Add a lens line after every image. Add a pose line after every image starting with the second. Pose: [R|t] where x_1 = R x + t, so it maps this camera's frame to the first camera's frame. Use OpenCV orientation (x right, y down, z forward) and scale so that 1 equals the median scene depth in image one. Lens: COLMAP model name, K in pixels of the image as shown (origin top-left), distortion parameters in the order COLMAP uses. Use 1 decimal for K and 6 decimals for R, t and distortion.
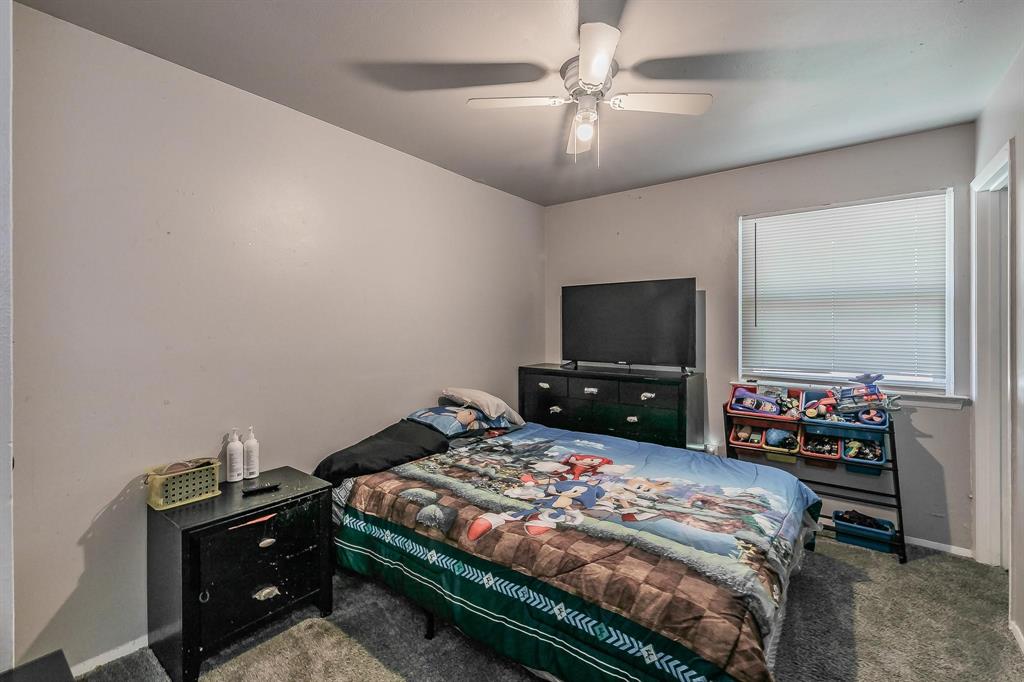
lens RADIAL K [[447.0, 0, 511.5], [0, 447.0, 329.3], [0, 0, 1]] dist [-0.002231, -0.000240]
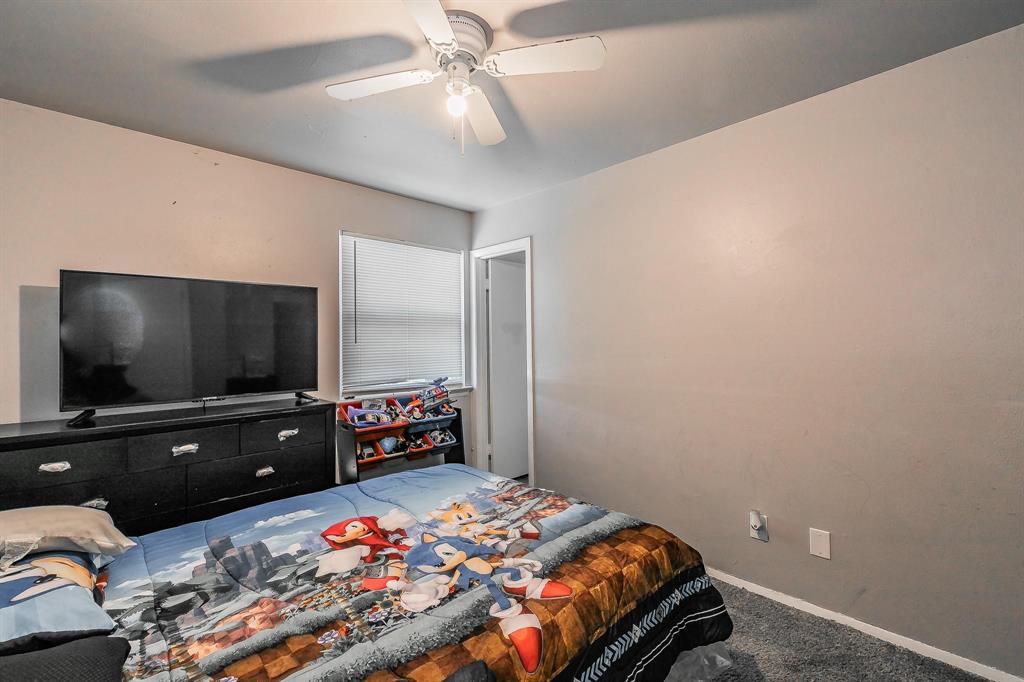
lens RADIAL K [[447.0, 0, 511.5], [0, 447.0, 329.3], [0, 0, 1]] dist [-0.002231, -0.000240]
pose [[0.129590, 0.024136, 0.991274, -0.549200], [0.019598, 0.999446, -0.026897, -0.003353], [-0.991374, 0.022912, 0.129045, 0.689604]]
